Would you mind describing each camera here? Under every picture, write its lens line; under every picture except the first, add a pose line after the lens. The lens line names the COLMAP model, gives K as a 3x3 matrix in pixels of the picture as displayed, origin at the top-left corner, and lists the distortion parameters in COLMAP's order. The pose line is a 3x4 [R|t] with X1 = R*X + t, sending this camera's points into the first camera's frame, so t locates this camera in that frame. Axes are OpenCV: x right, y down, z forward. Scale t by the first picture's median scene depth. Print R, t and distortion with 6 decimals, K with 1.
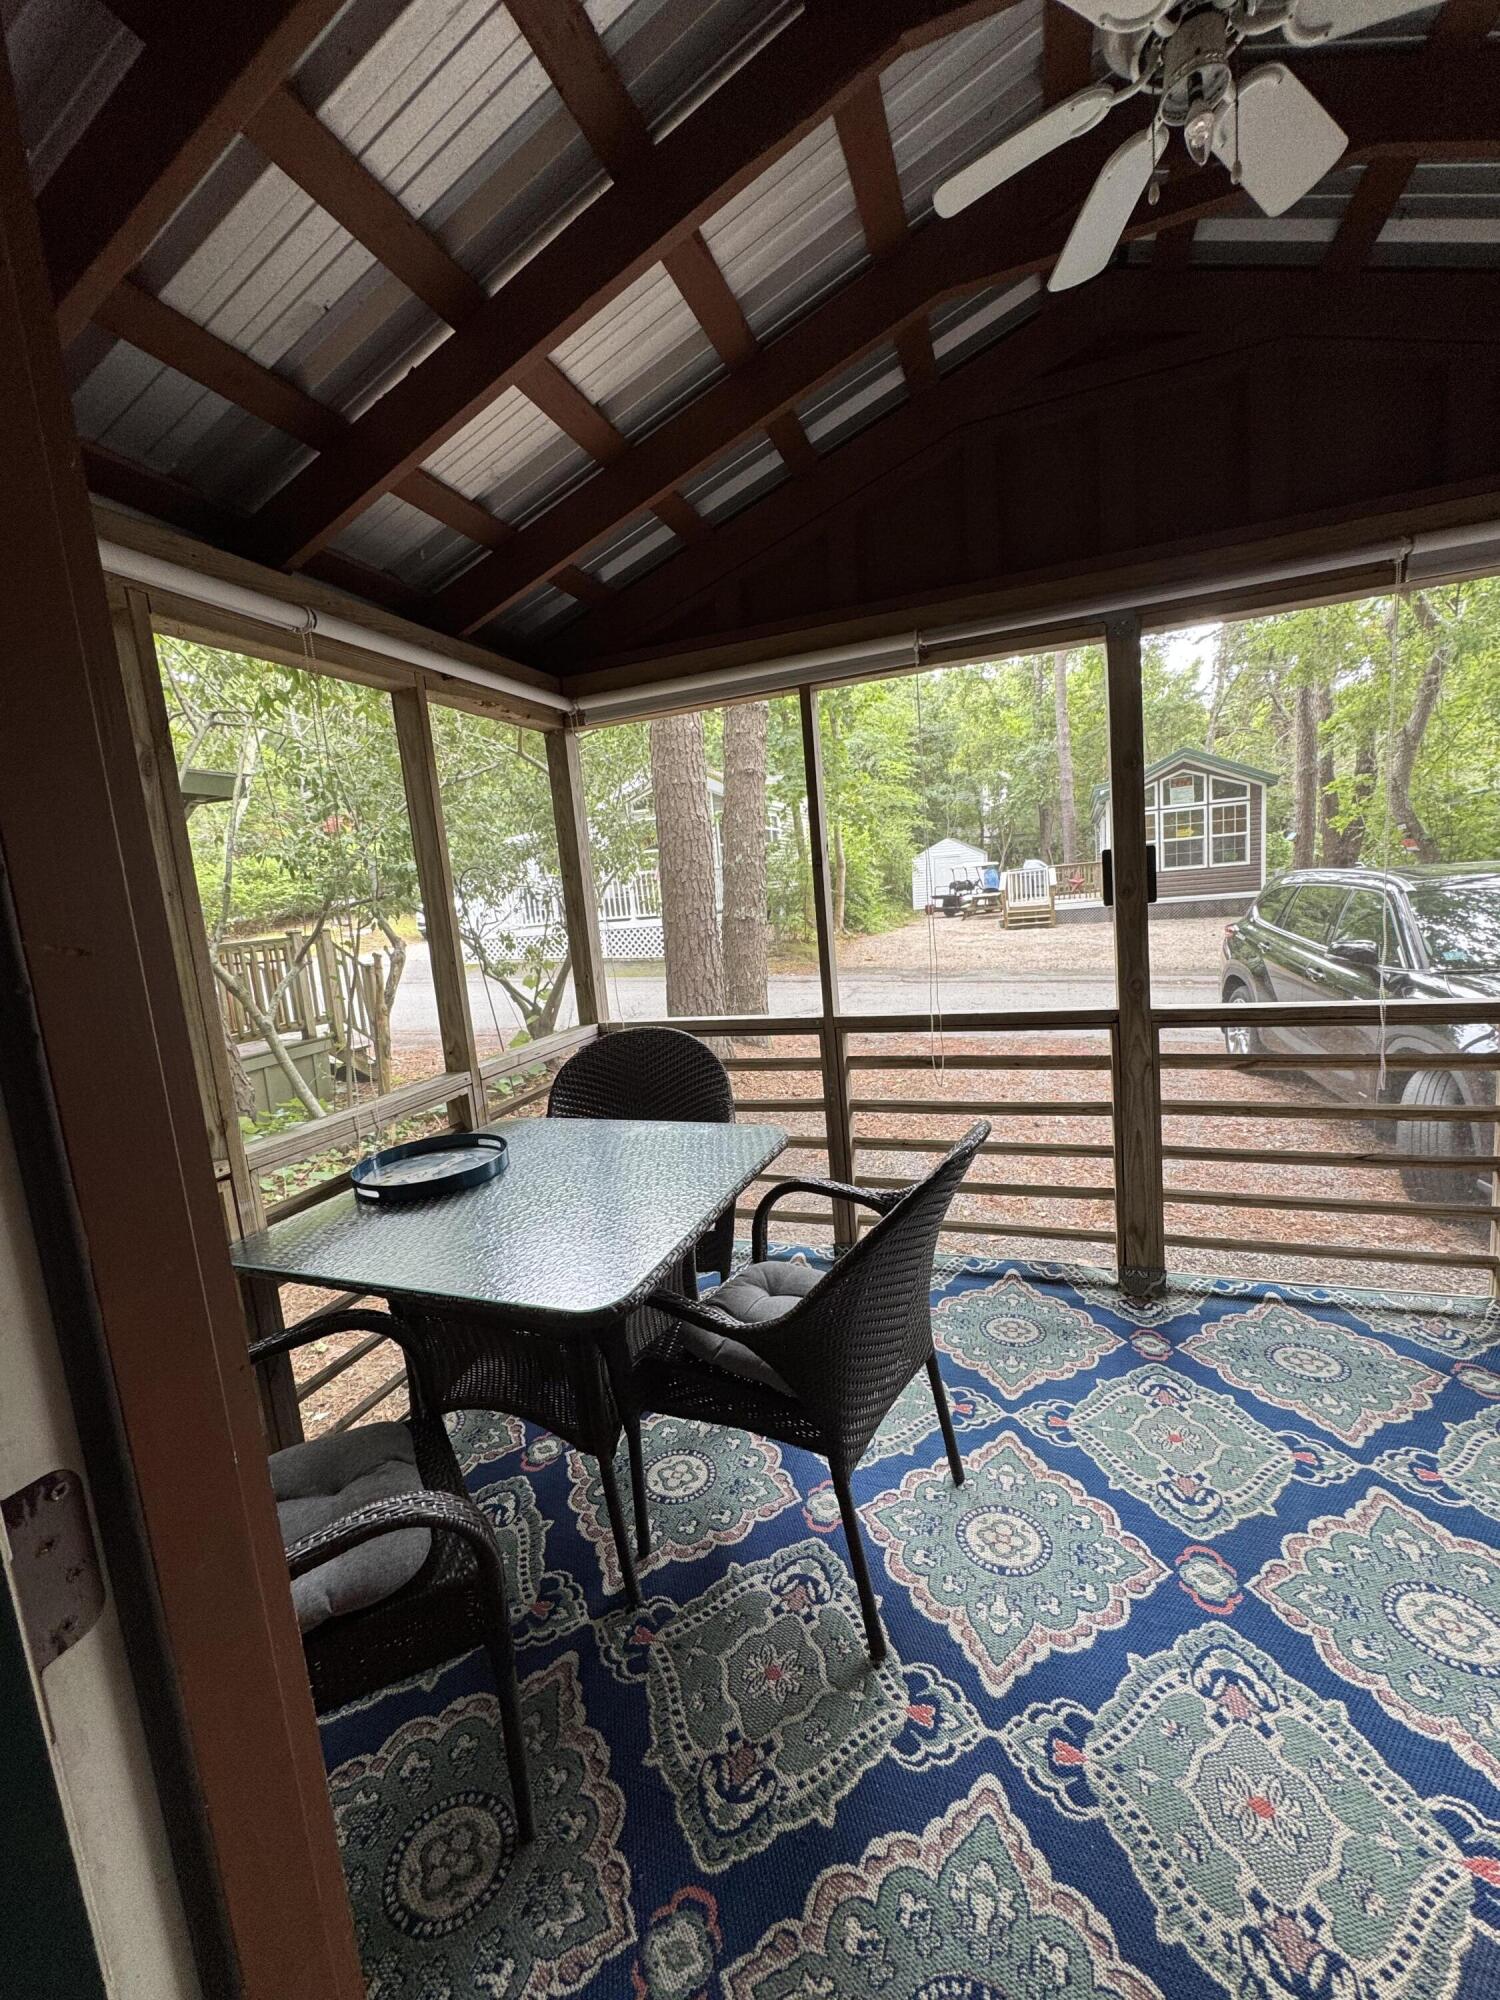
lens RADIAL K [[802.1, 0, 747.6], [0, 802.1, 997.3], [0, 0, 1]] dist [0.001884, -0.000130]
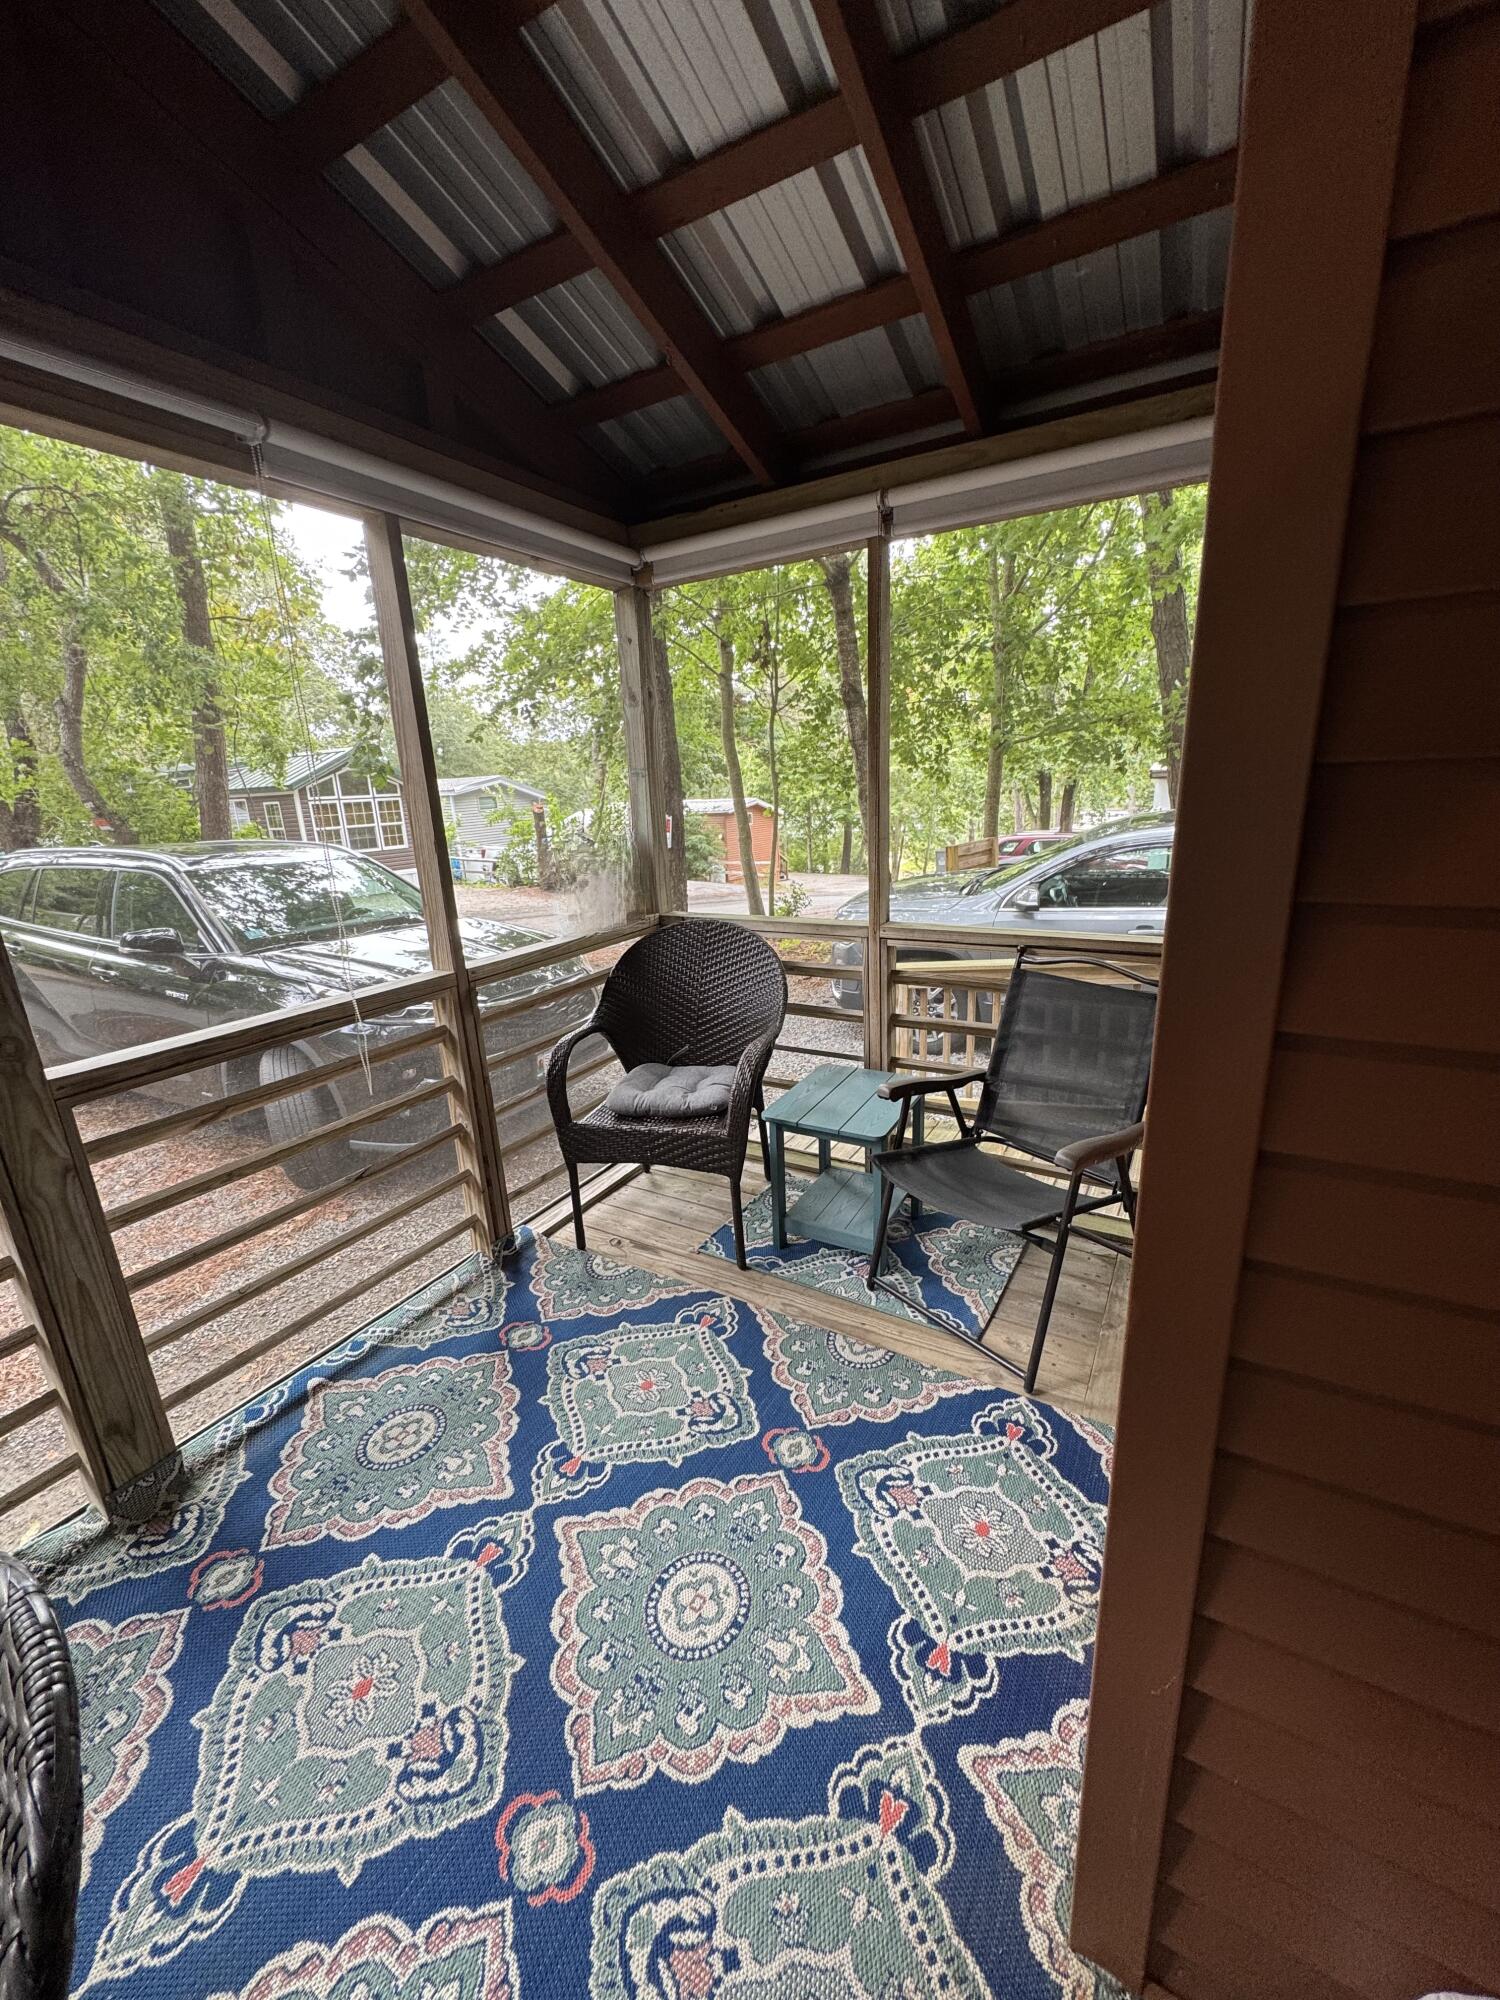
lens RADIAL K [[802.1, 0, 746.2], [0, 802.1, 995.9], [0, 0, 1]] dist [0.001884, -0.000130]
pose [[0.188988, -0.182227, 0.964923, 0.041044], [0.163248, 0.974788, 0.152116, -0.051524], [-0.968315, 0.128773, 0.213971, 0.375997]]
